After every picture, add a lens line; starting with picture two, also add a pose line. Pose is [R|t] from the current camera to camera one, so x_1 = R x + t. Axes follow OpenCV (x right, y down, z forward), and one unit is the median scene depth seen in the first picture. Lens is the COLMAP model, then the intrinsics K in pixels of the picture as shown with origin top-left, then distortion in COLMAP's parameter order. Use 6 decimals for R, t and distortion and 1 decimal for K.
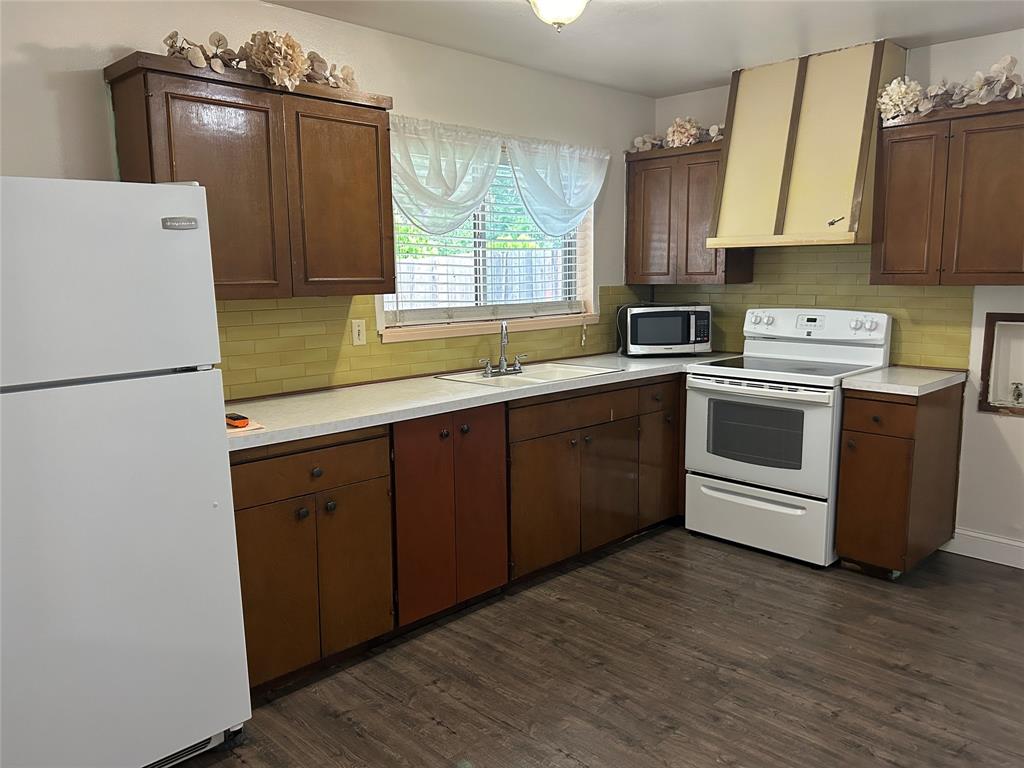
lens RADIAL K [[778.6, 0, 510.3], [0, 778.6, 386.4], [0, 0, 1]] dist [0.073937, -0.078790]
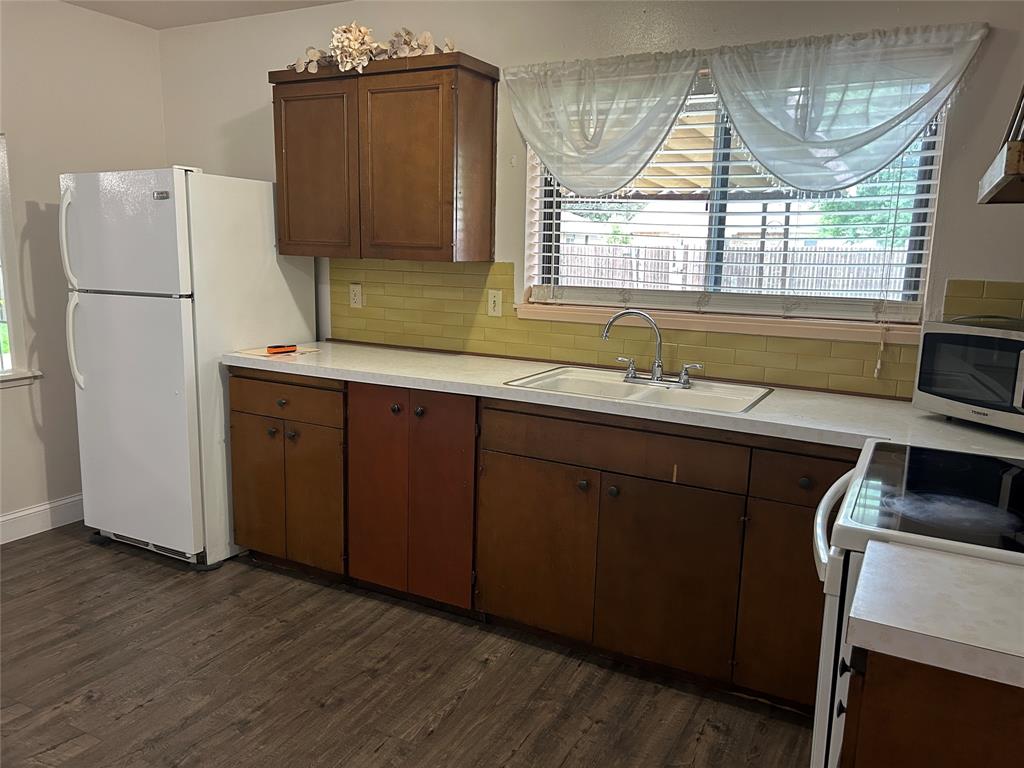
lens RADIAL K [[776.3, 0, 512.0], [0, 776.3, 384.0], [0, 0, 1]] dist [0.085973, -0.079442]
pose [[0.284334, 0.181783, -0.941334, 0.804099], [-0.168470, 0.976055, 0.137601, -0.116778], [0.943807, 0.119462, 0.308151, 0.796227]]
